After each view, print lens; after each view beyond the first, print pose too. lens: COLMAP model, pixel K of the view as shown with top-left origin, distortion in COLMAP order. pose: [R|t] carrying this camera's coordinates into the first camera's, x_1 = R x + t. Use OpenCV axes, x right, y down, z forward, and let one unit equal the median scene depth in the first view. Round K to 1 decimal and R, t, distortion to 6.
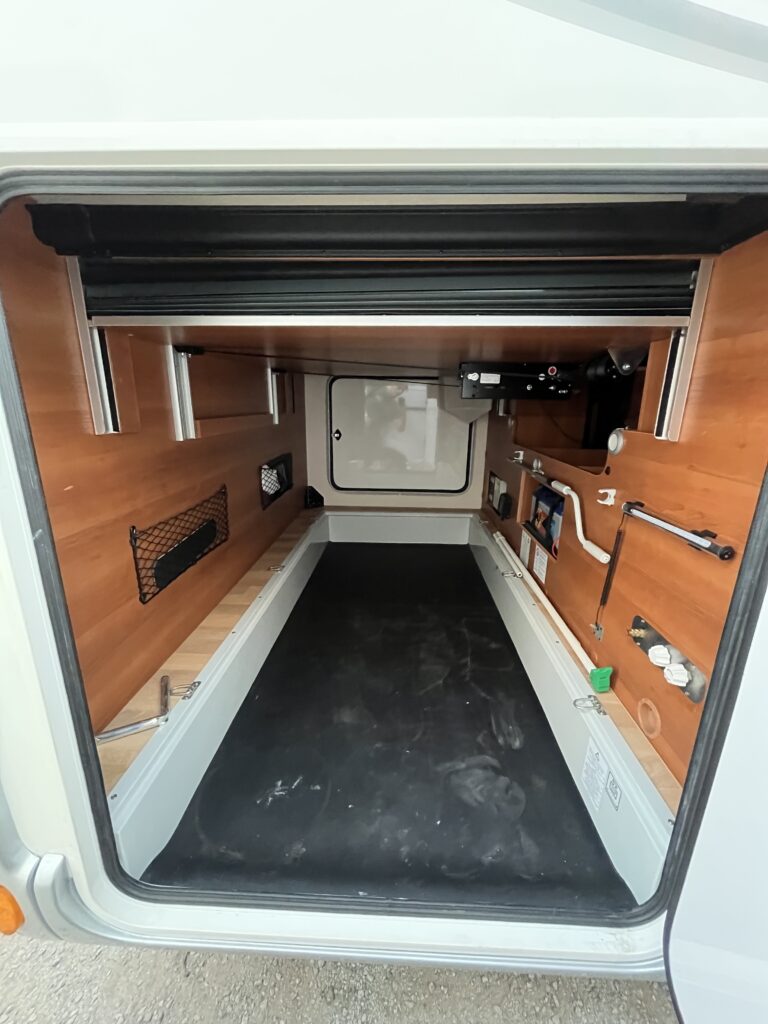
lens RADIAL K [[412.8, 0, 385.0], [0, 412.8, 514.9], [0, 0, 1]] dist [-0.004074, 0.000534]
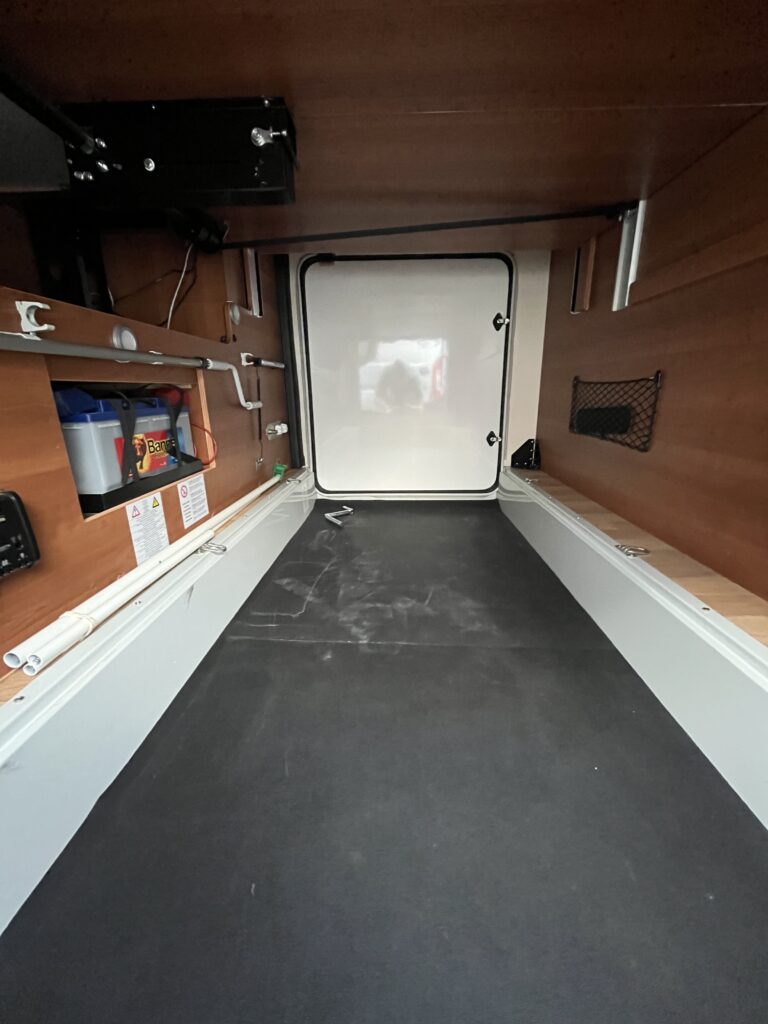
lens RADIAL K [[412.8, 0, 388.1], [0, 412.8, 511.5], [0, 0, 1]] dist [-0.004074, 0.000534]
pose [[-0.999974, 0.000947, -0.007198, 0.072232], [-0.003024, 0.847030, 0.531536, -0.236995], [0.006600, 0.531544, -0.847005, 1.691298]]
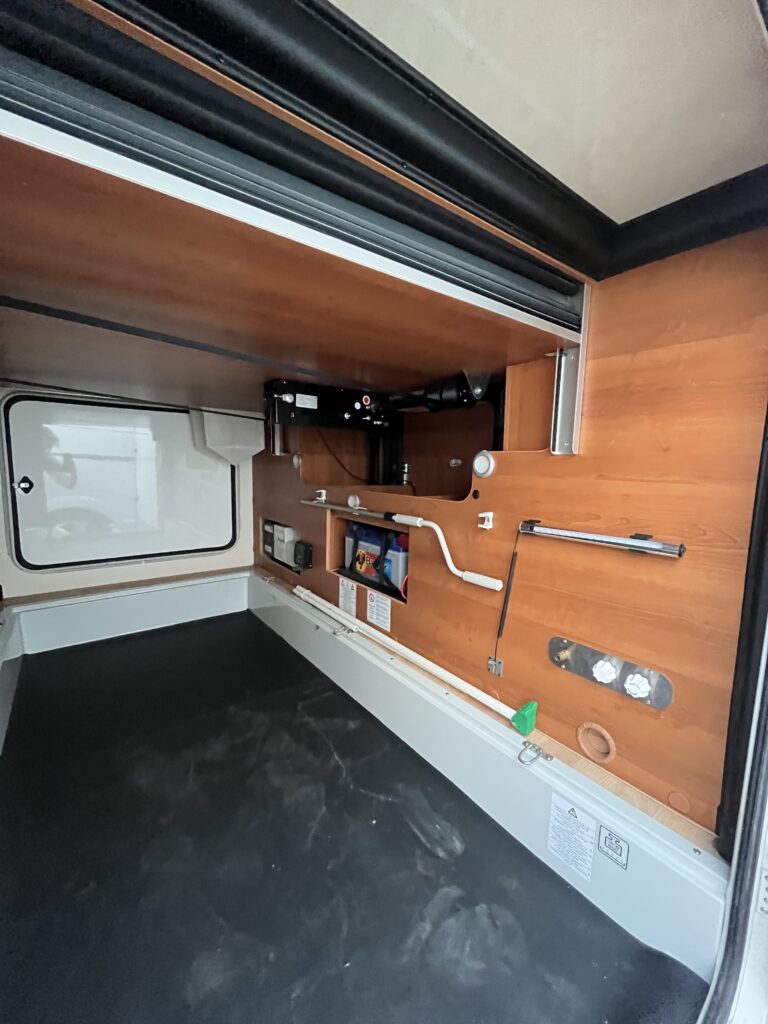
lens RADIAL K [[412.8, 0, 389.0], [0, 412.8, 514.4], [0, 0, 1]] dist [-0.004074, 0.000534]
pose [[0.766041, -0.076667, 0.638204, -0.170349], [0.160467, 0.984235, -0.074374, -0.016246], [-0.622441, 0.159384, 0.766267, 0.289956]]
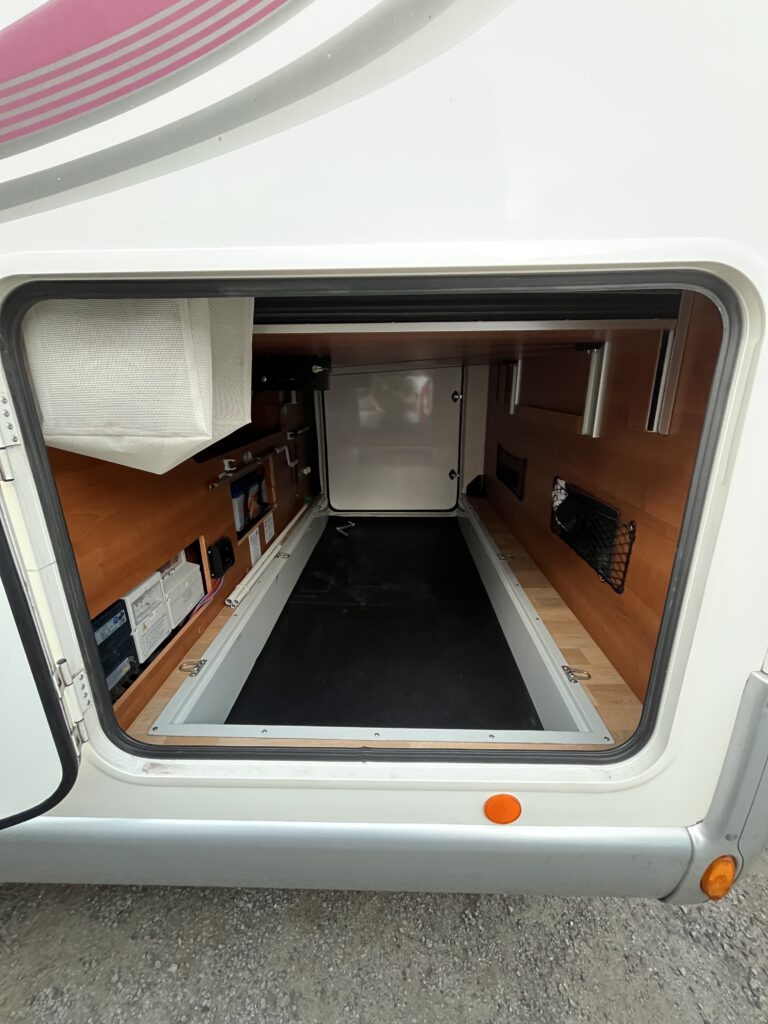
lens RADIAL K [[412.8, 0, 386.5], [0, 412.8, 518.5], [0, 0, 1]] dist [-0.004074, 0.000534]
pose [[-0.999961, -0.001709, -0.008688, 0.048030], [-0.006259, 0.830547, 0.556914, -0.617784], [0.006264, 0.556946, -0.830525, 2.130849]]
